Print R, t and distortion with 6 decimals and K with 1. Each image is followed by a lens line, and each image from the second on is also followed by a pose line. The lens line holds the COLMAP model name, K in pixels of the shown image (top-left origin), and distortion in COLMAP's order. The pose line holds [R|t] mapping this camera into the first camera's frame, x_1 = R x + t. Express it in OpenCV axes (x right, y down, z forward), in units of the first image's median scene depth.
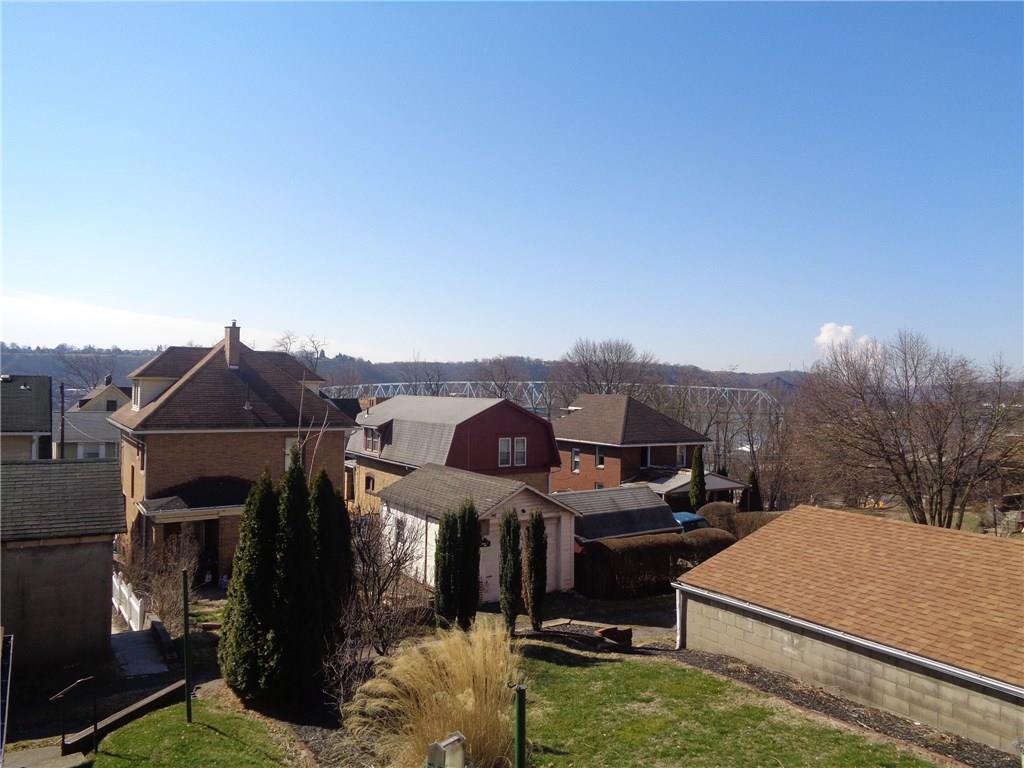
lens RADIAL K [[774.8, 0, 512.0], [0, 774.8, 384.0], [0, 0, 1]] dist [0.005370, 0.001701]
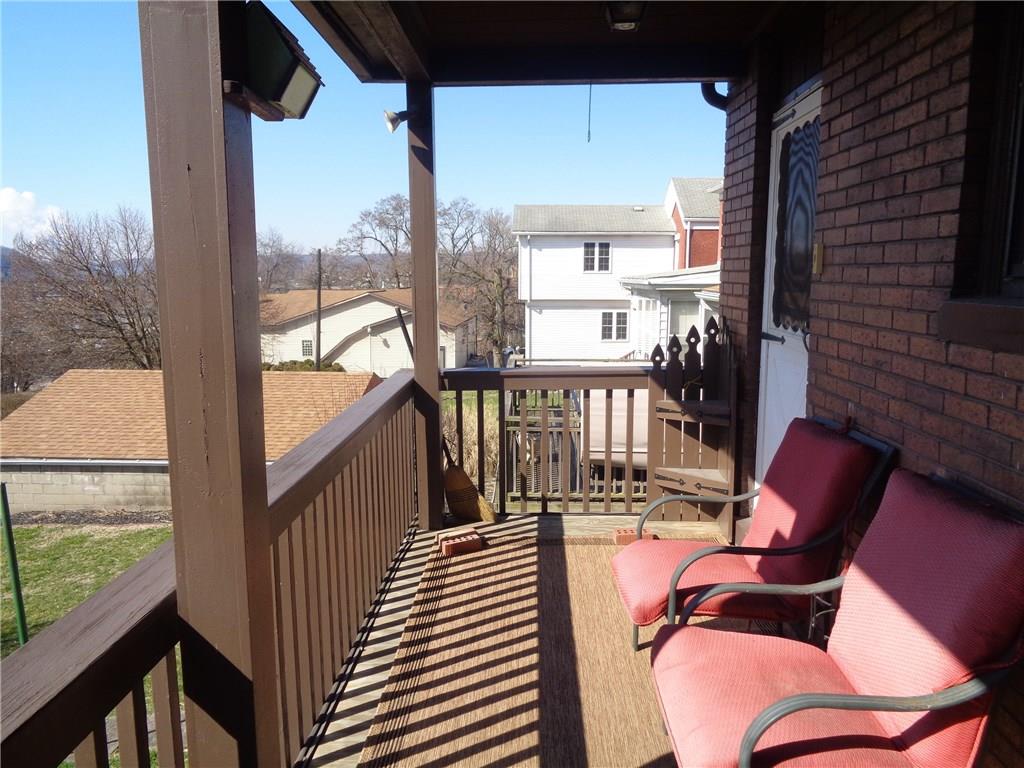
lens RADIAL K [[774.8, 0, 512.0], [0, 774.8, 384.0], [0, 0, 1]] dist [0.005370, 0.001701]
pose [[0.581008, -0.135961, 0.802461, -0.192623], [0.004984, 0.986524, 0.163539, 0.001238], [-0.813883, -0.091018, 0.573856, -0.172435]]
